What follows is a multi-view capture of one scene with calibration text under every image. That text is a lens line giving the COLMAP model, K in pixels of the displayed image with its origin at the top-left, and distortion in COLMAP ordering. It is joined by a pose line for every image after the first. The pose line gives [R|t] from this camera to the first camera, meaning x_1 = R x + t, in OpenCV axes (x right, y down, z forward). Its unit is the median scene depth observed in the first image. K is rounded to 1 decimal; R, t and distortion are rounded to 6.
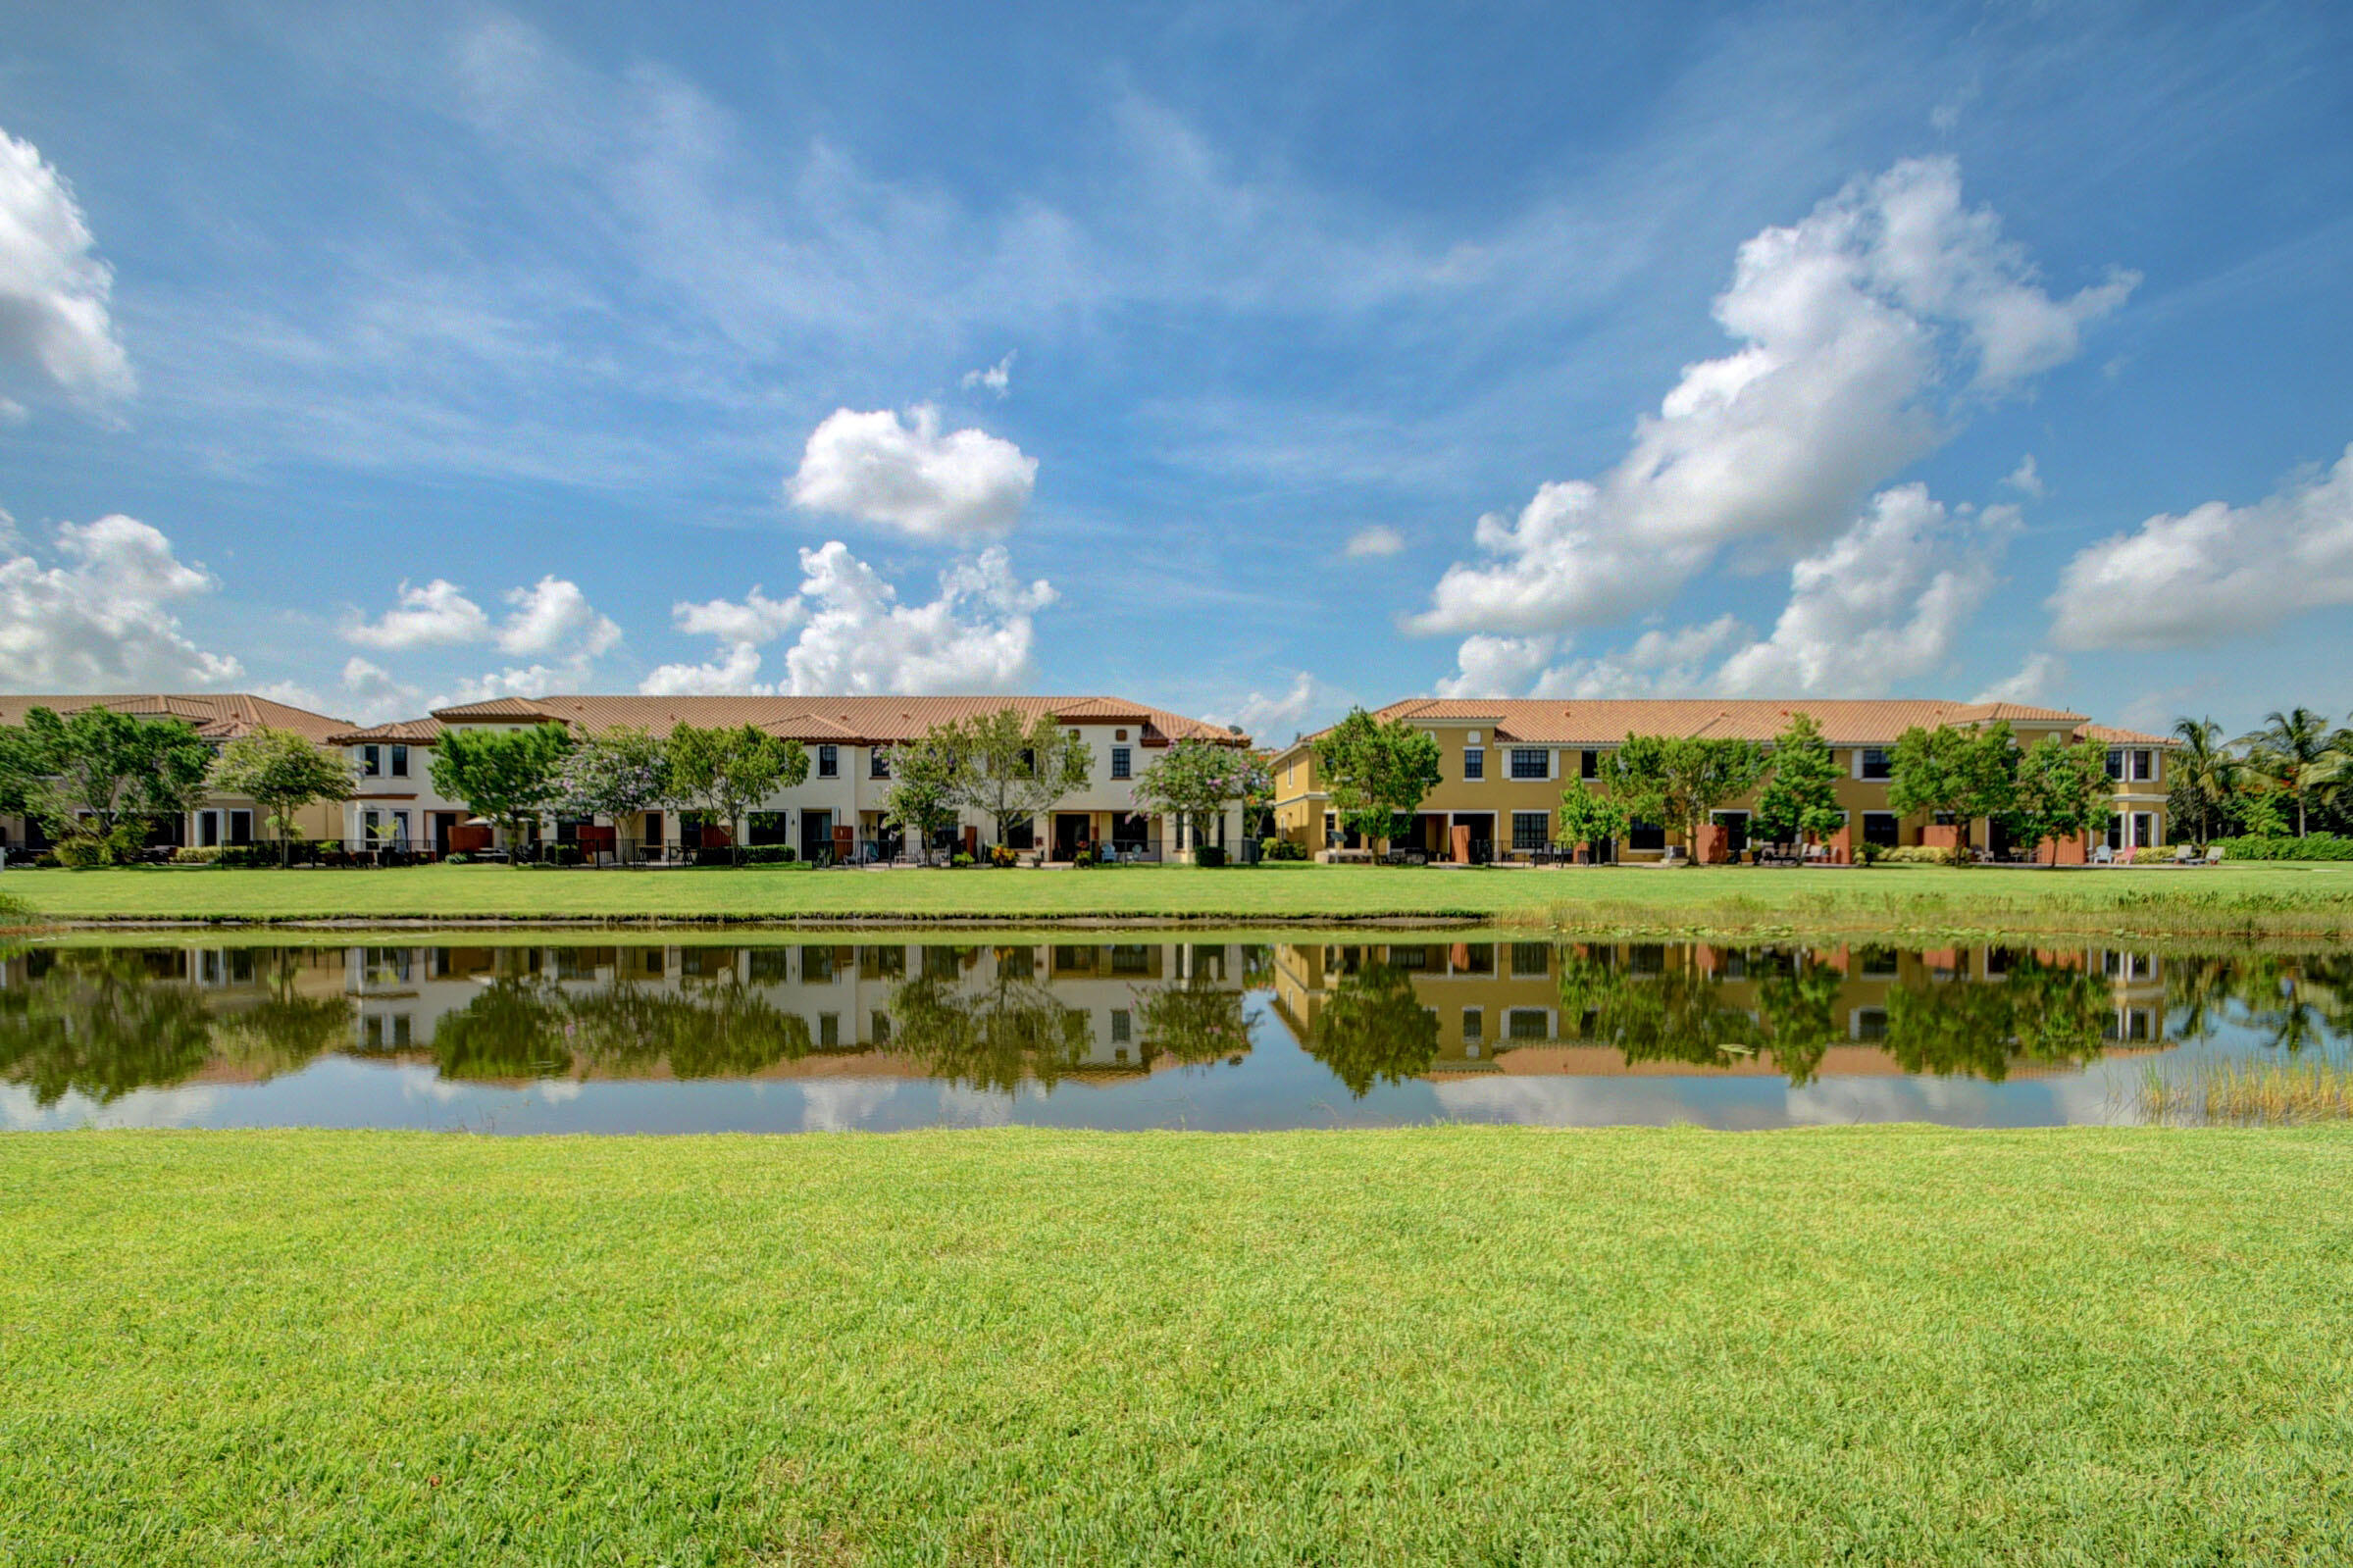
lens RADIAL K [[1033.3, 0, 1163.9], [0, 1033.3, 850.5], [0, 0, 1]] dist [0.012612, -0.017178]
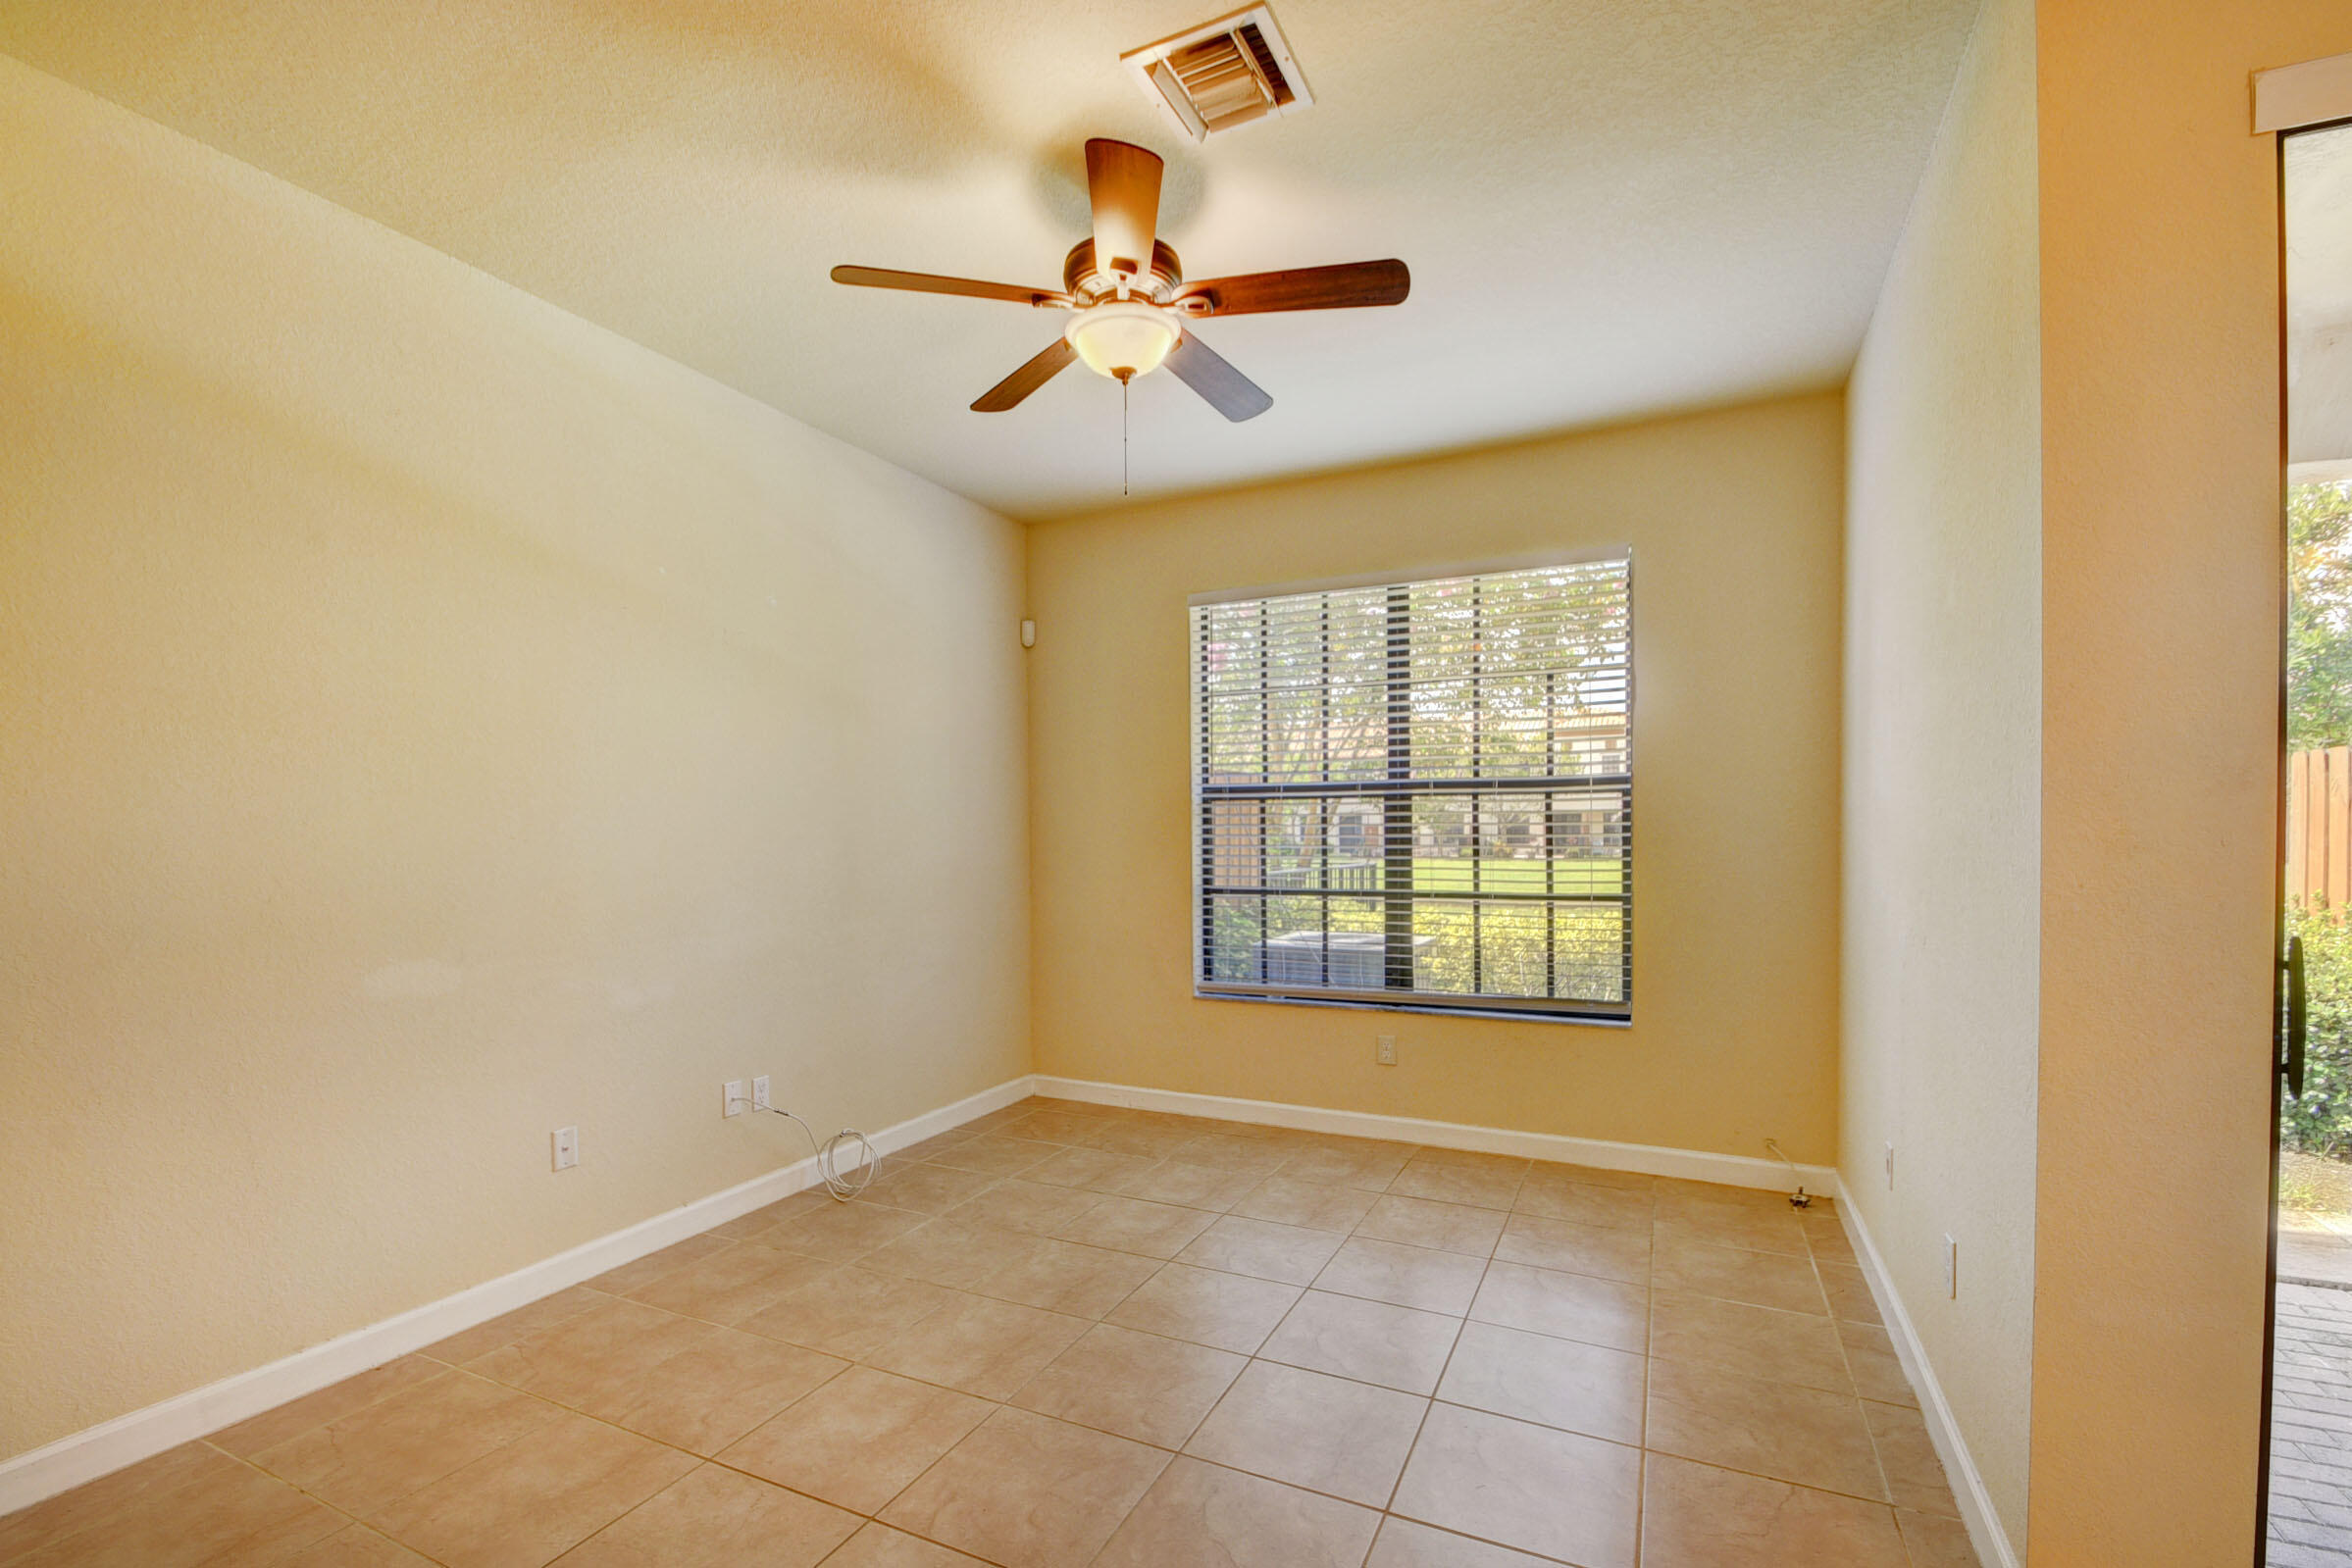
lens RADIAL K [[1032.7, 0, 1163.1], [0, 1032.7, 853.3], [0, 0, 1]] dist [0.011101, -0.015728]
pose [[0.888921, 0.003320, -0.458048, 0.045886], [0.001076, 0.999956, 0.009337, -0.002761], [0.458059, -0.008793, 0.888878, -0.261397]]
